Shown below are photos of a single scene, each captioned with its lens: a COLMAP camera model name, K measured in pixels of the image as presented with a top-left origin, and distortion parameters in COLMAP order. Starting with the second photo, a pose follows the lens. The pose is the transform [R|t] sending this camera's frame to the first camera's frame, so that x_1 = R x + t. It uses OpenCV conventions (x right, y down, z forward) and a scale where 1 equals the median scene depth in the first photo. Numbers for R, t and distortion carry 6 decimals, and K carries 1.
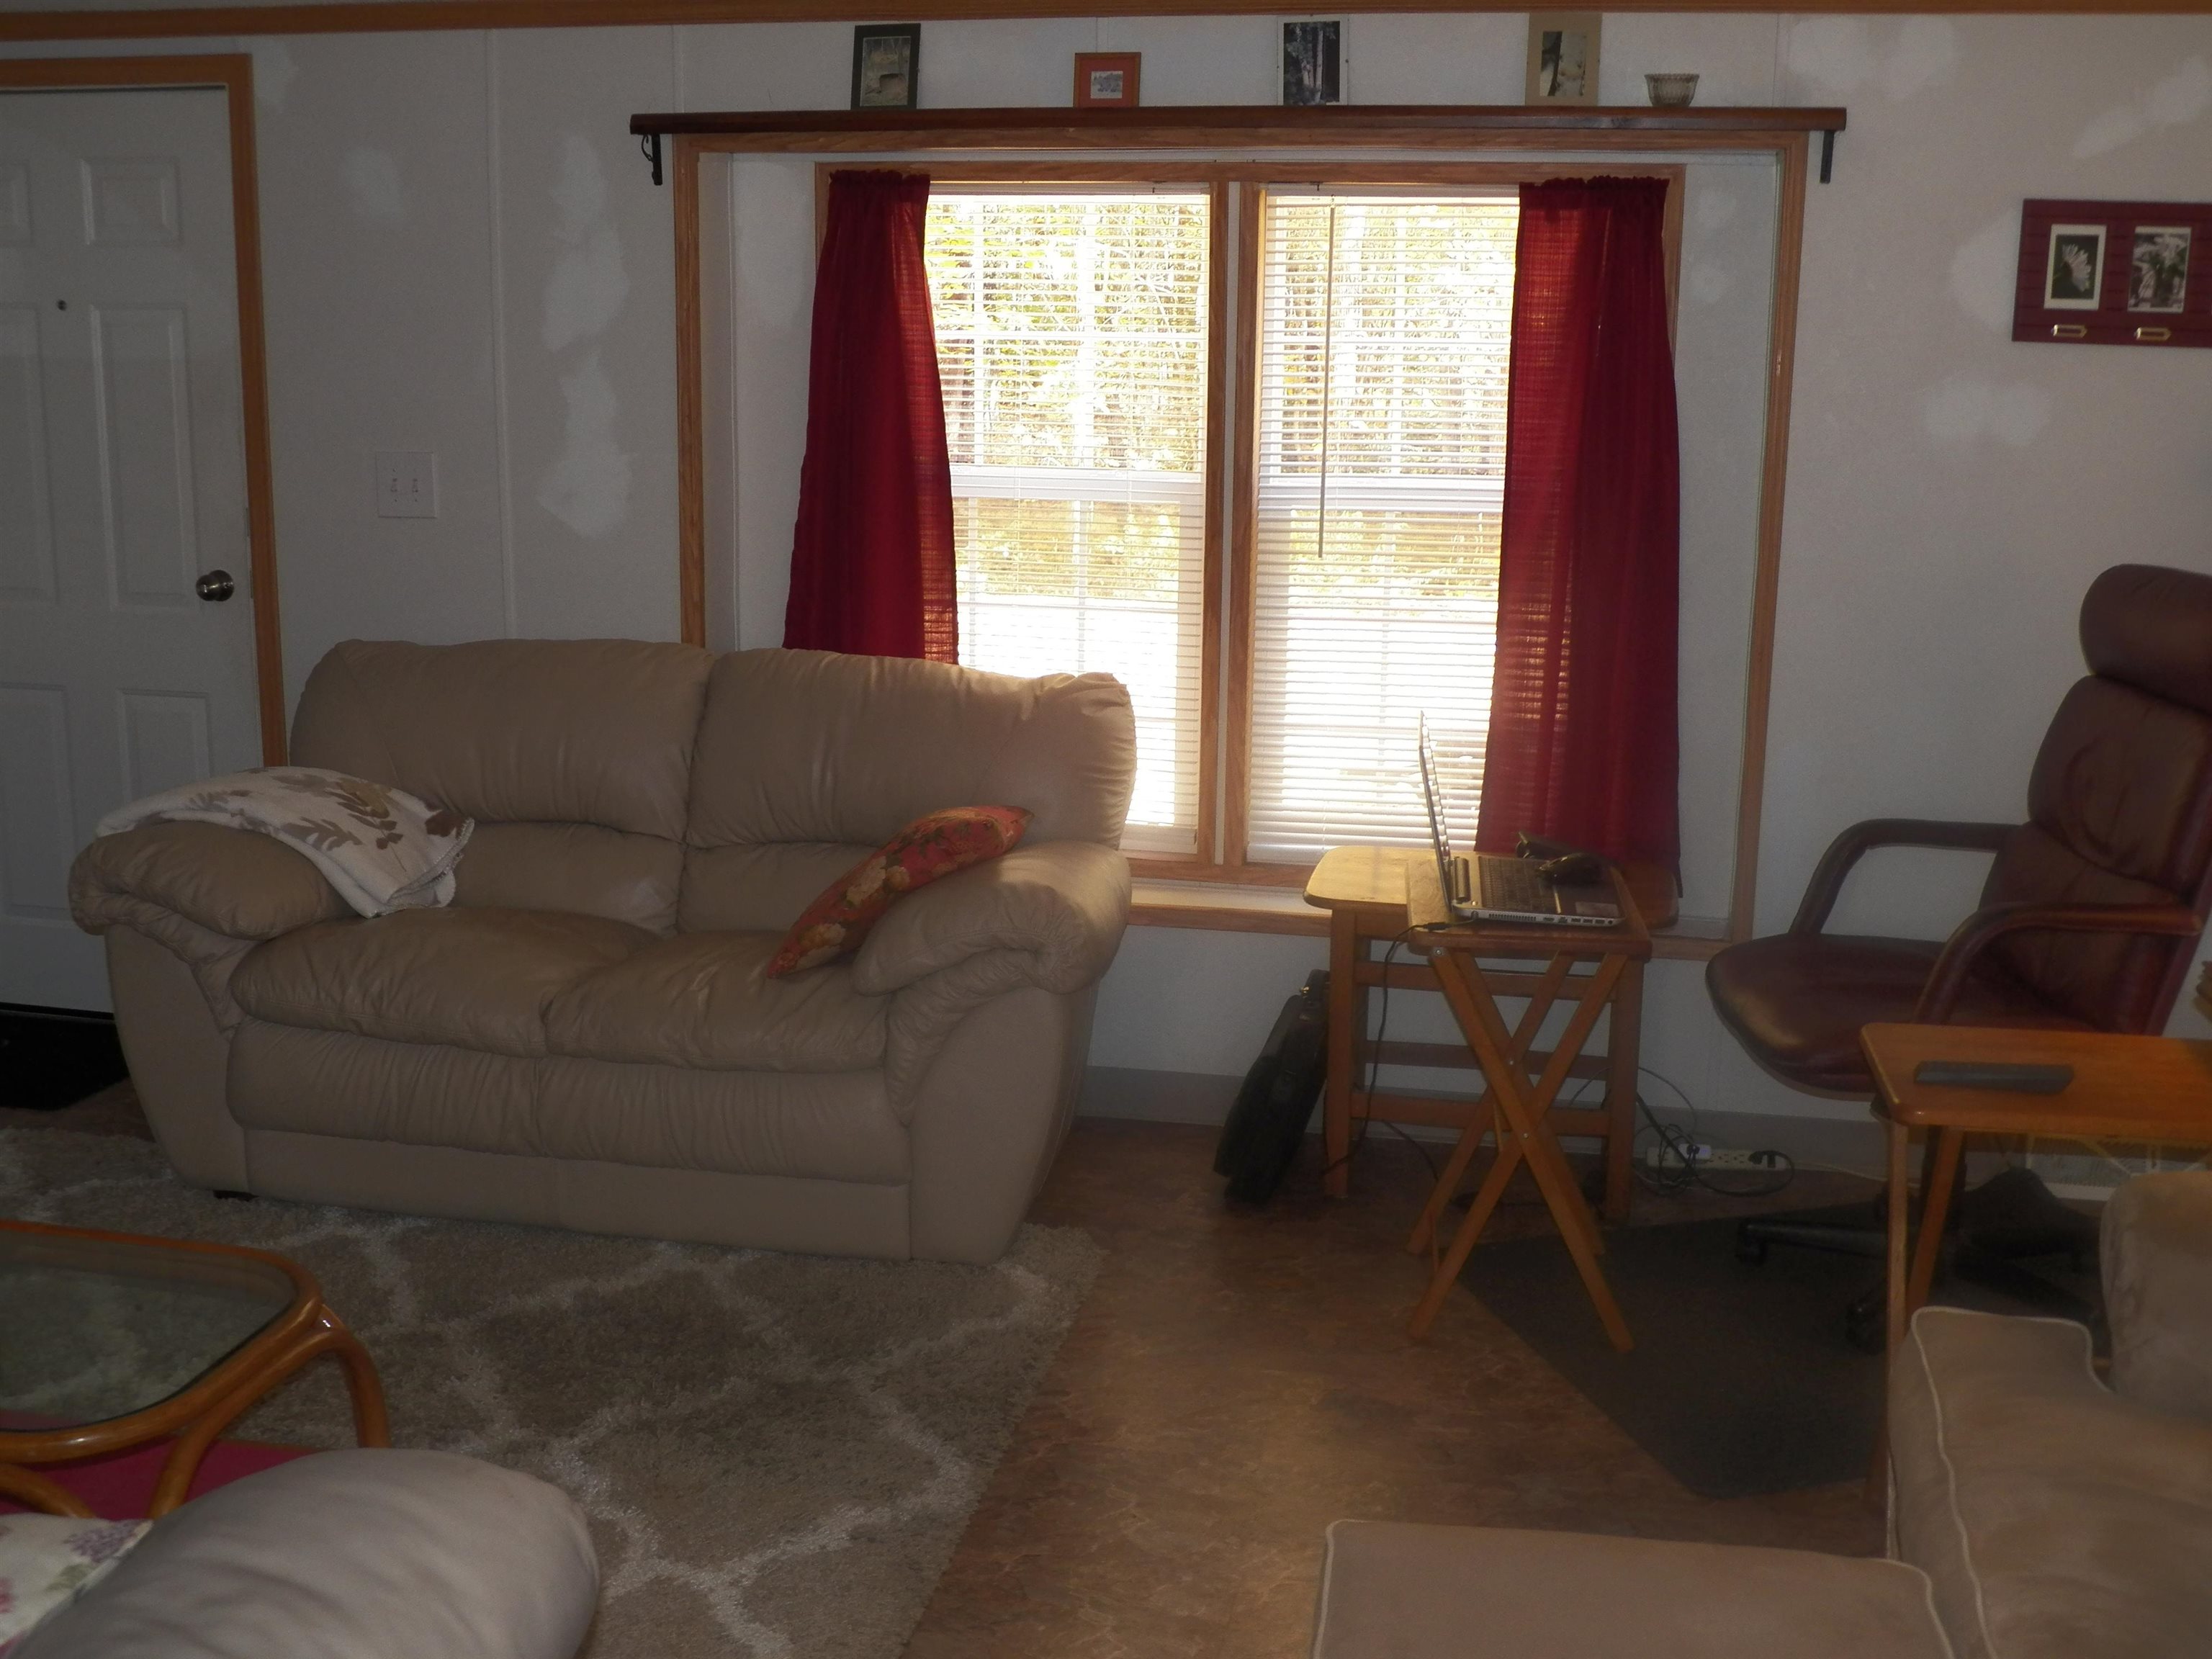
lens RADIAL K [[2368.0, 0, 1108.5], [0, 2368.0, 832.9], [0, 0, 1]] dist [-0.057031, 0.000000]
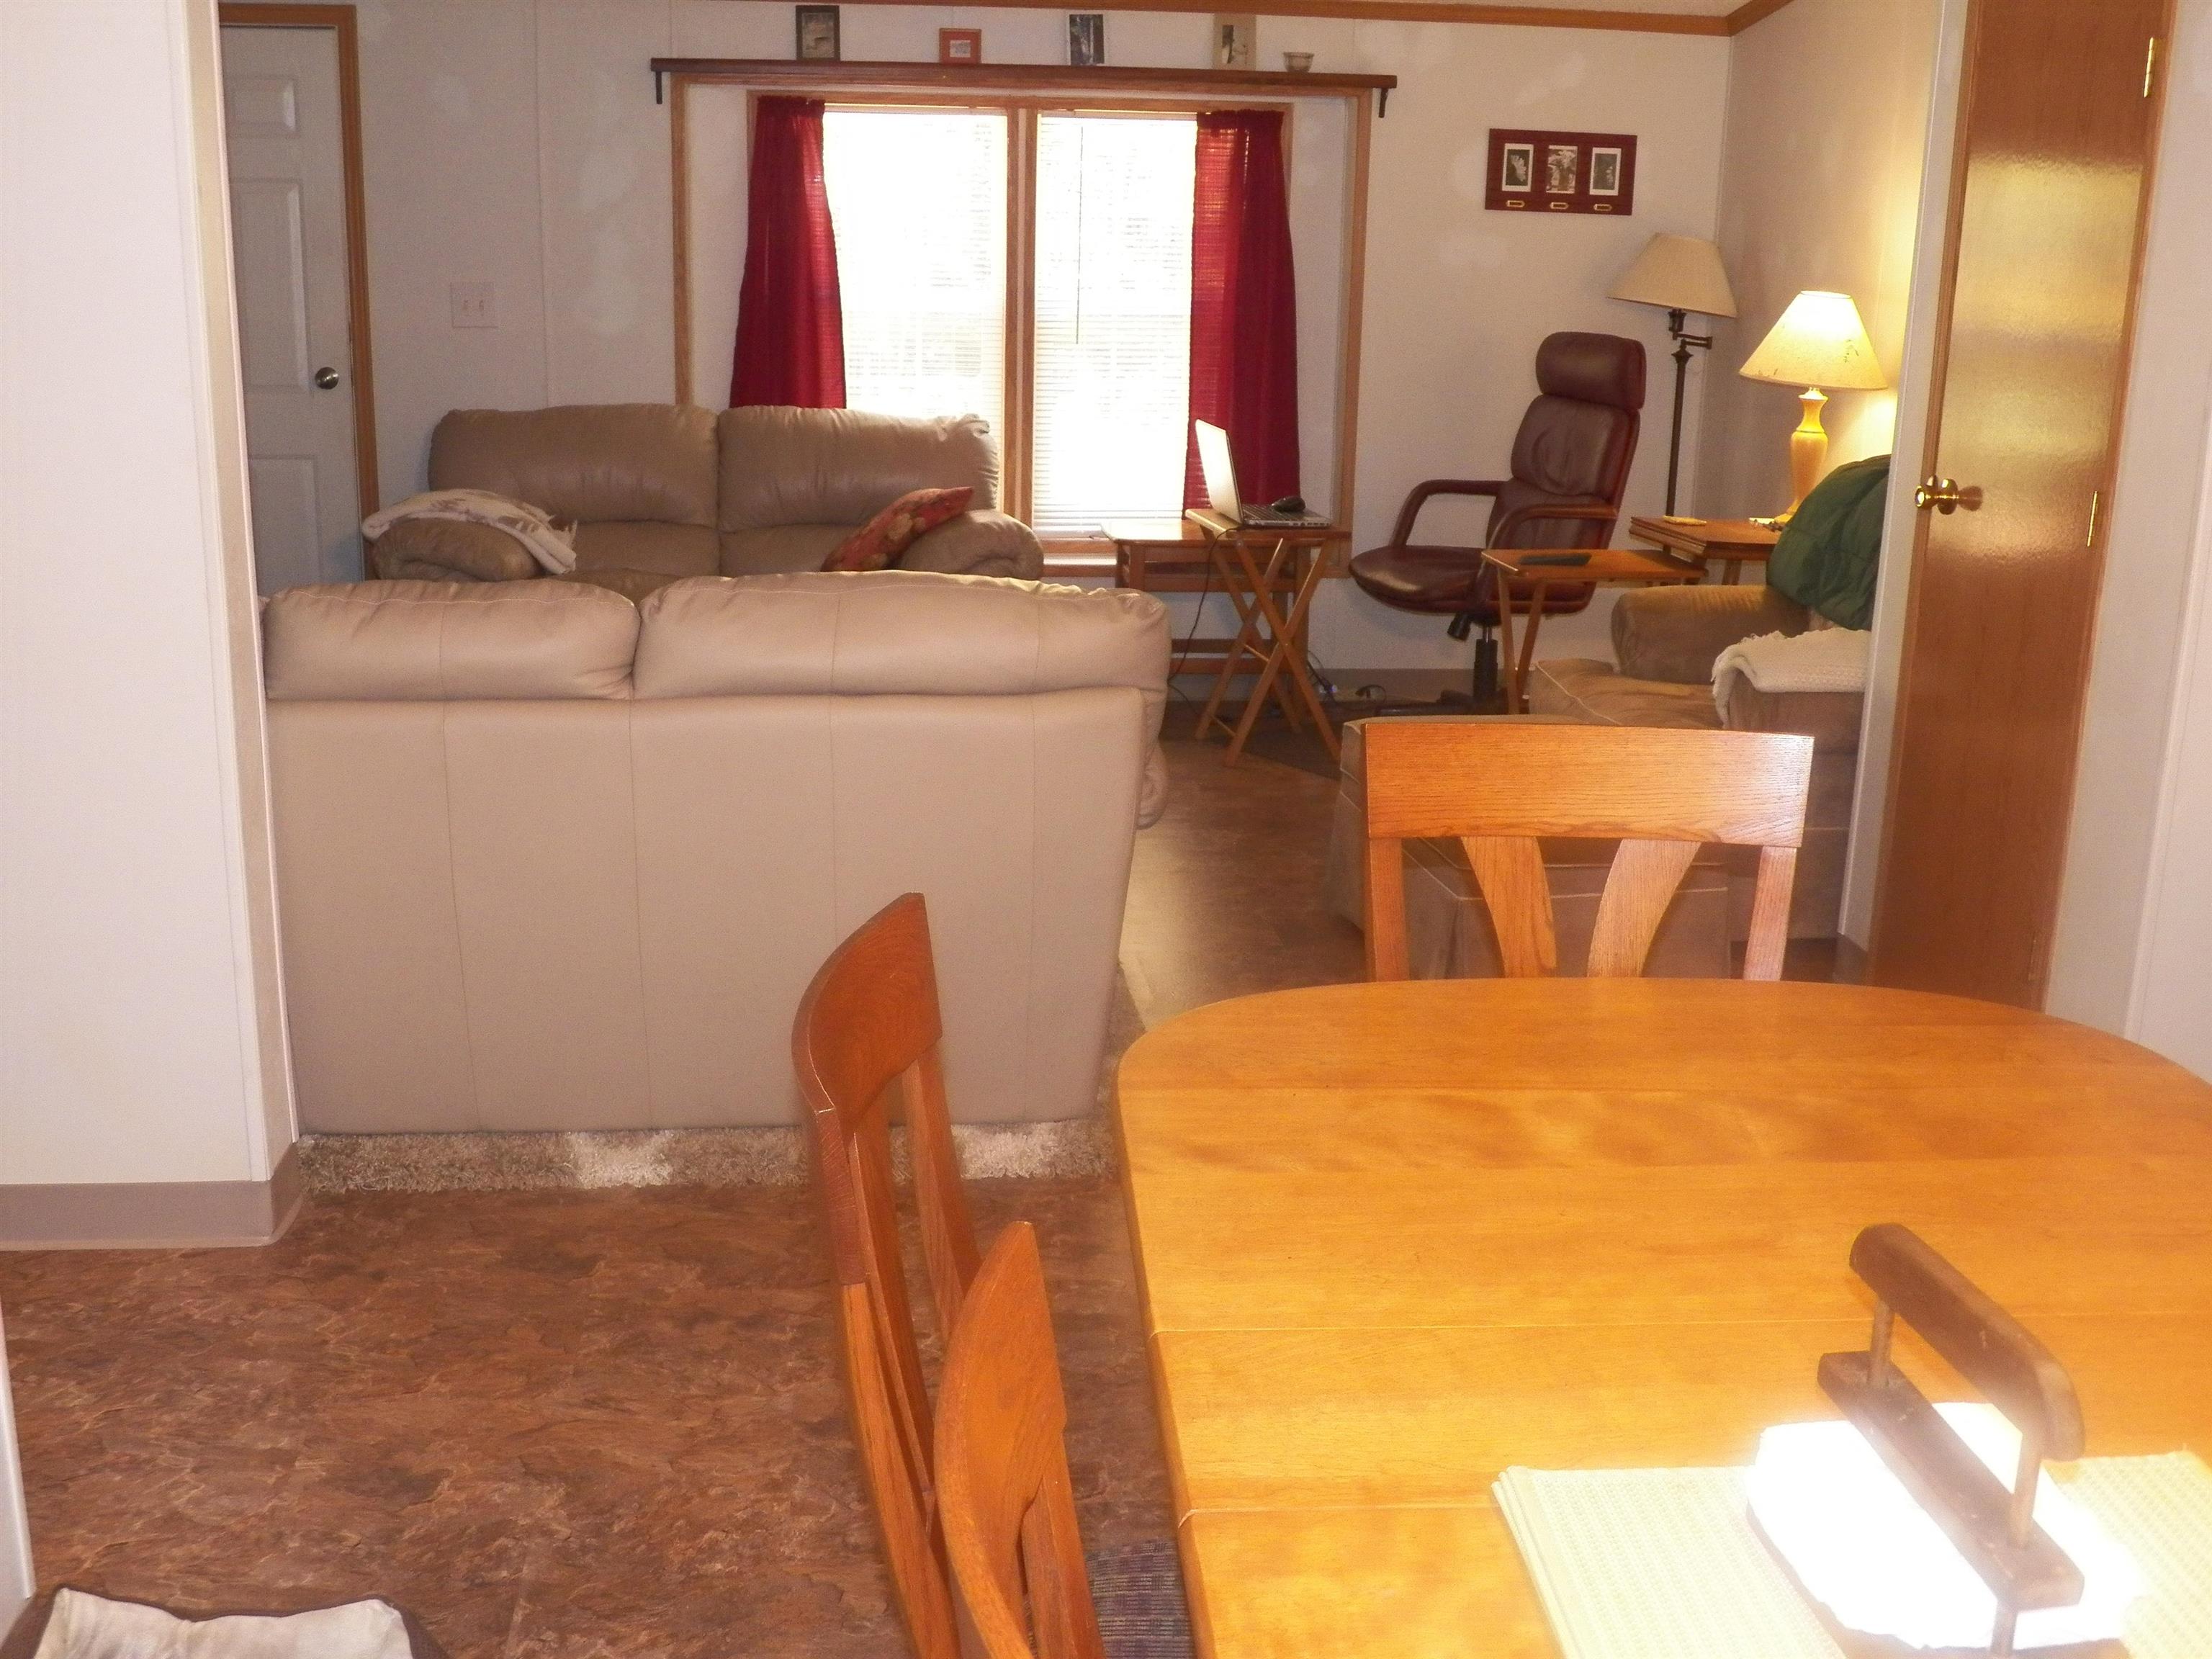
lens RADIAL K [[2368.0, 0, 1106.9], [0, 2368.0, 824.2], [0, 0, 1]] dist [-0.057031, 0.000000]
pose [[0.952642, -0.072026, 0.295441, -0.429791], [0.056679, 0.996576, 0.060197, 0.124407], [-0.298765, -0.040601, 0.953463, -0.606379]]
